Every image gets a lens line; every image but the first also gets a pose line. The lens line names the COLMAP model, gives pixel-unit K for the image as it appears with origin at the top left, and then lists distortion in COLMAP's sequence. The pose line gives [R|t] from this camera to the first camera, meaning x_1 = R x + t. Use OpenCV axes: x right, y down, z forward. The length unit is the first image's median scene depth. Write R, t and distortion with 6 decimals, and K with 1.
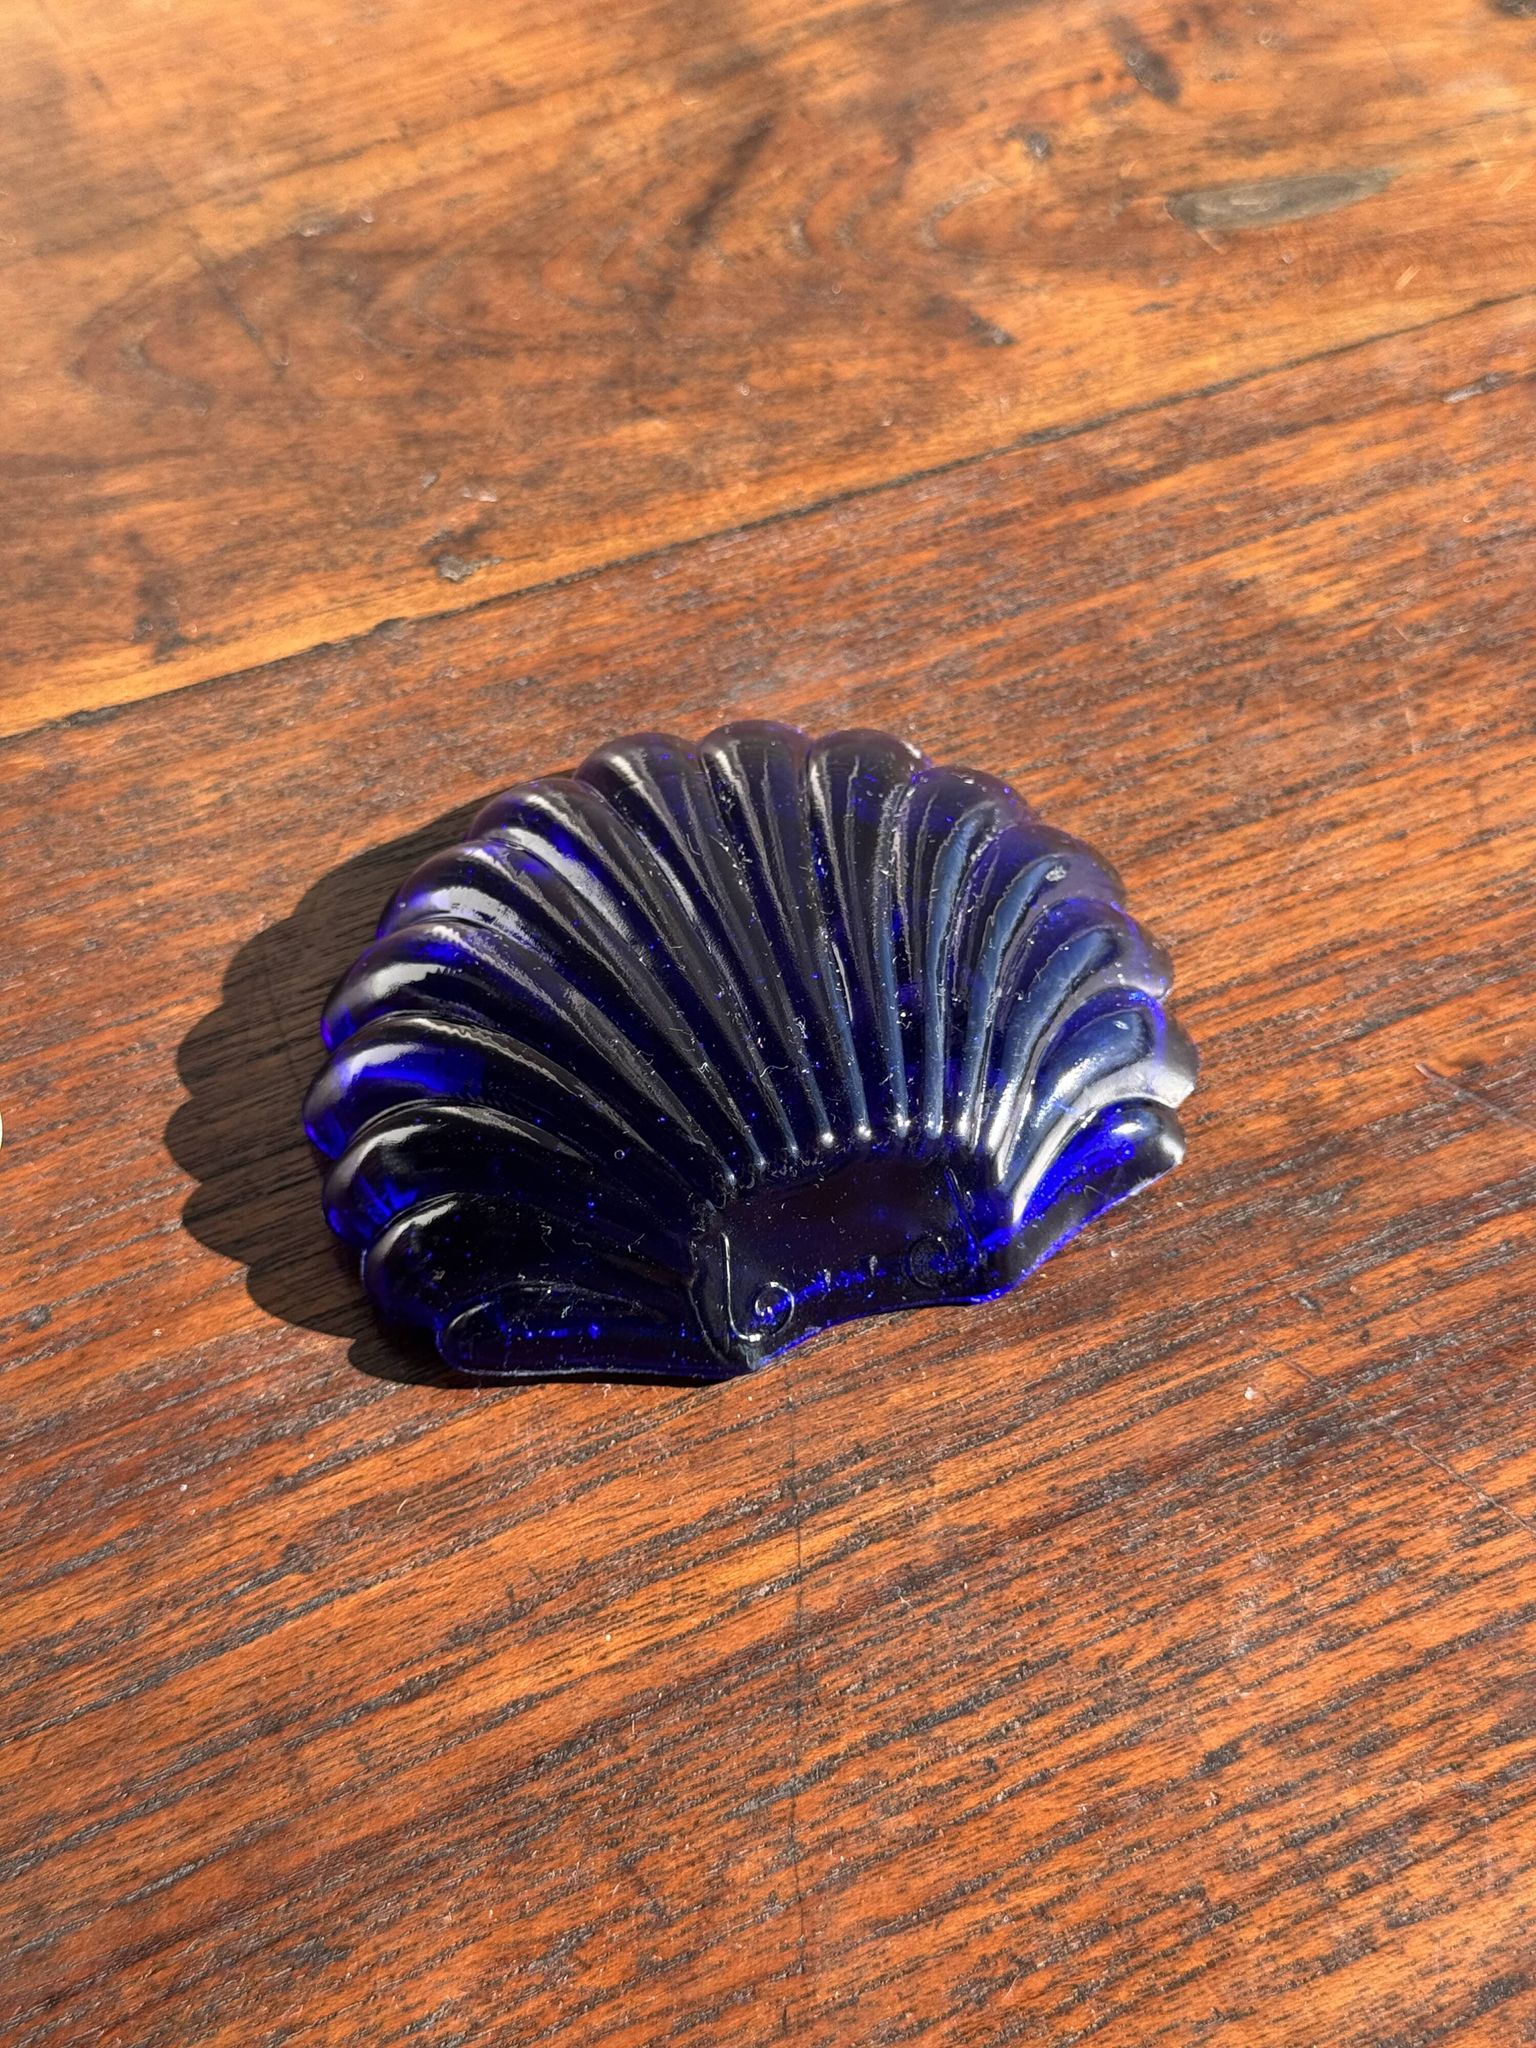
lens RADIAL K [[2962.5, 0, 766.1], [0, 2962.5, 1028.3], [0, 0, 1]] dist [0.177779, -0.458892]
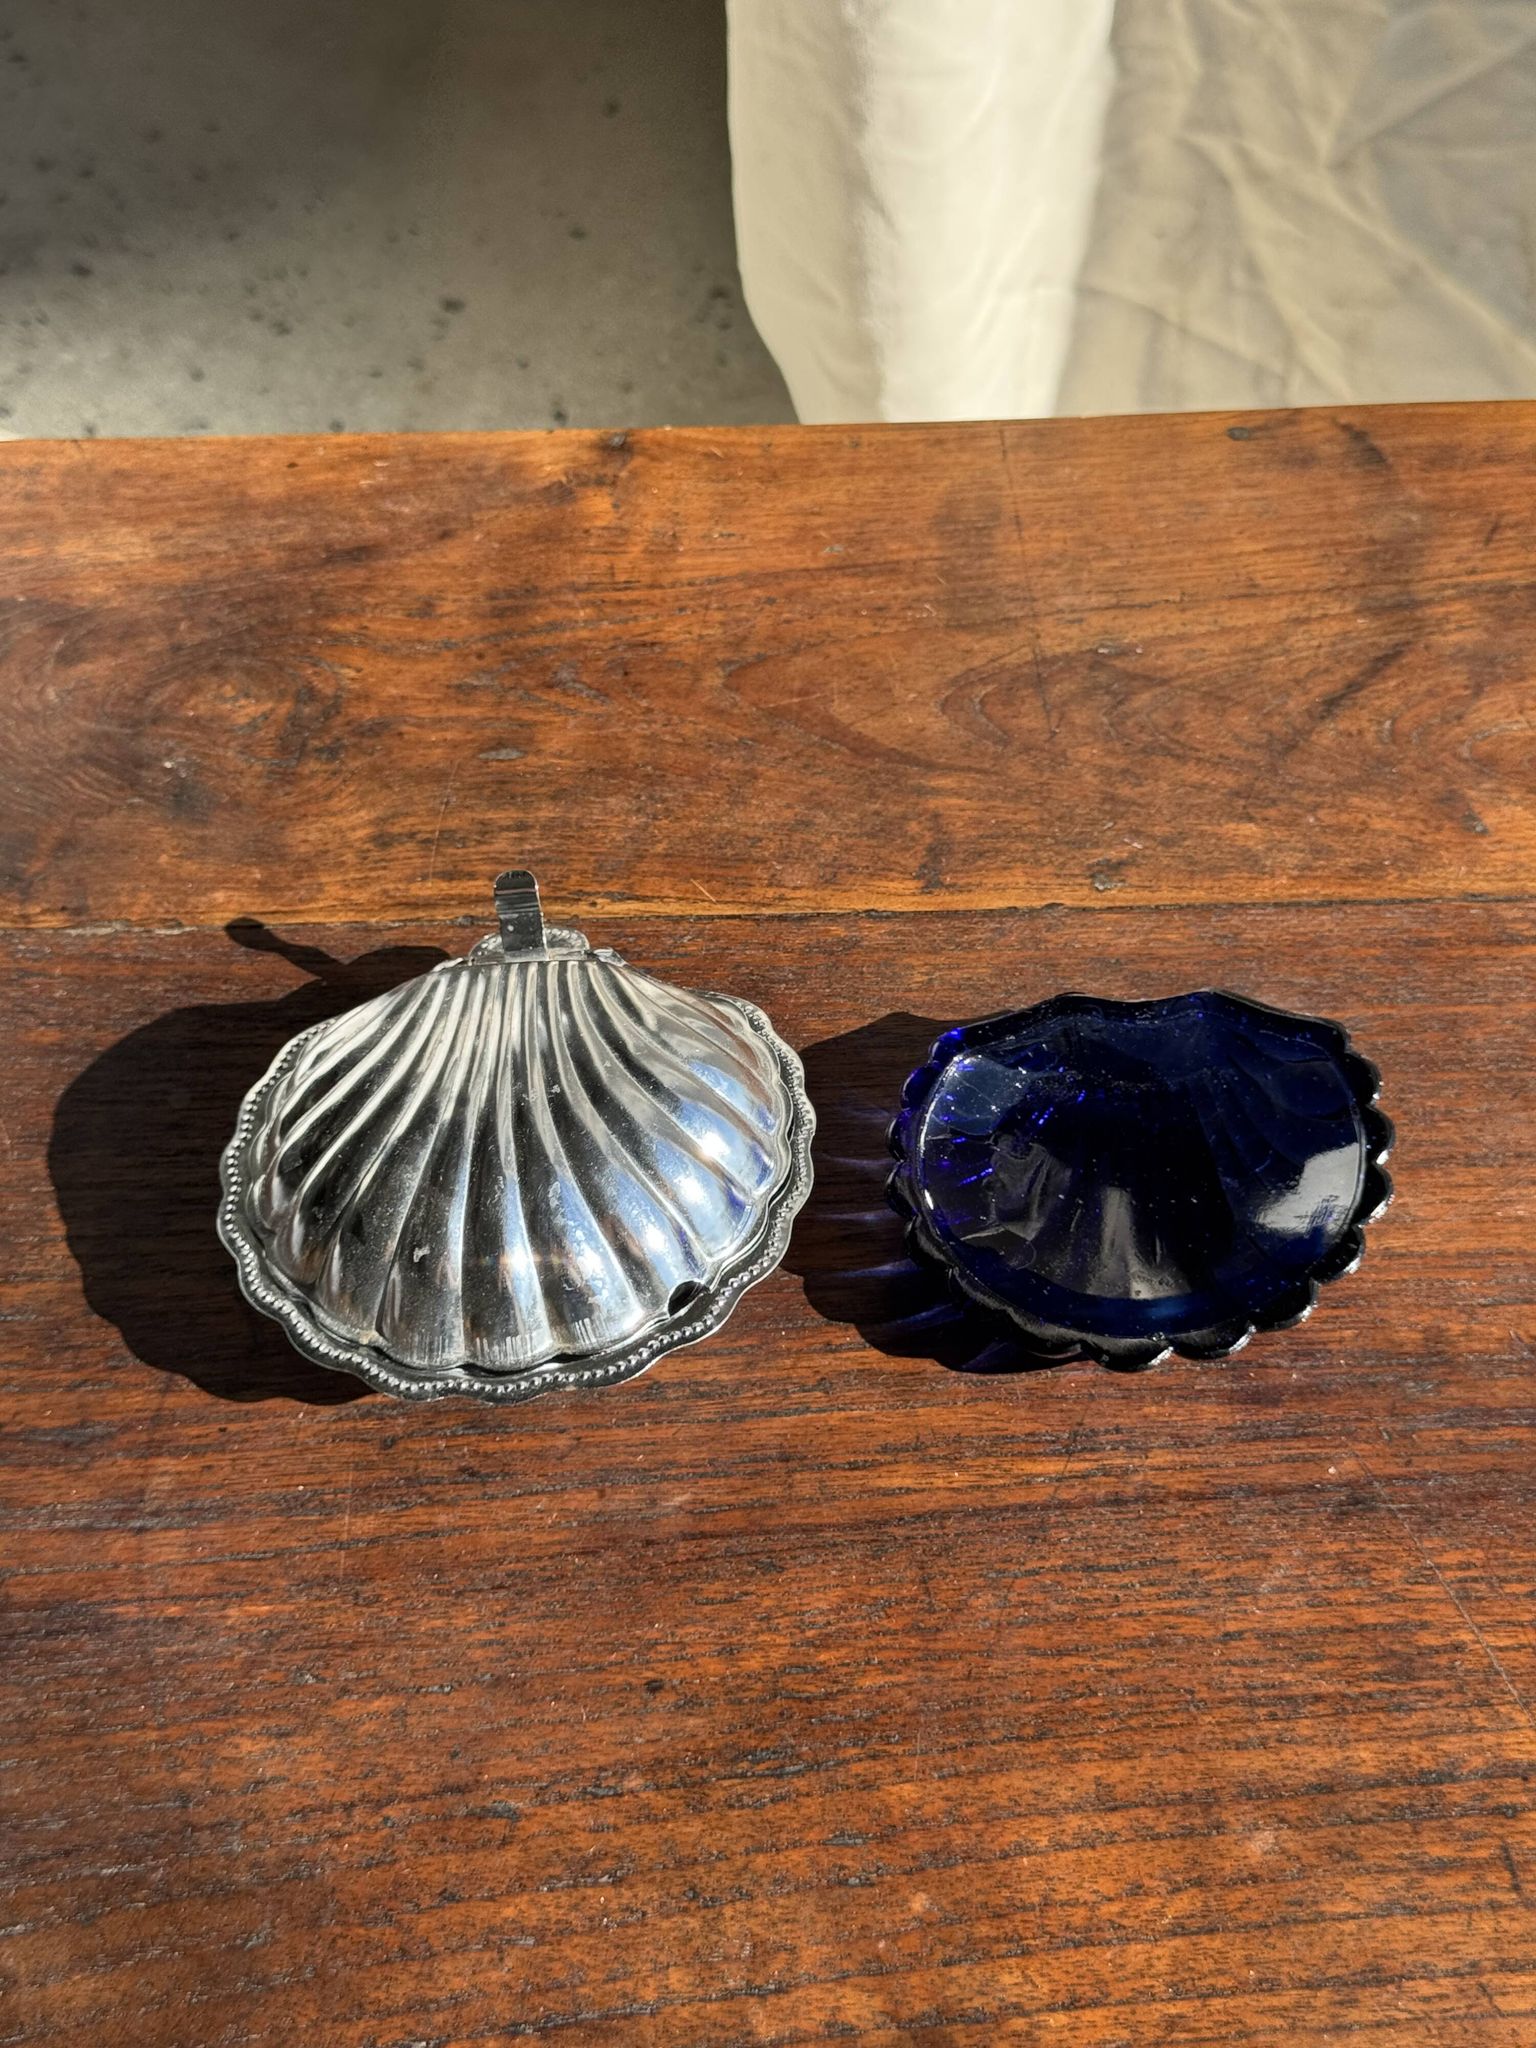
lens RADIAL K [[2941.0, 0, 772.1], [0, 2941.0, 1023.7], [0, 0, 1]] dist [0.180006, -0.381666]
pose [[0.914078, 0.283893, -0.289597, 0.304287], [-0.284413, 0.957815, 0.041233, -0.119462], [0.289086, 0.044675, 0.956260, -0.868421]]
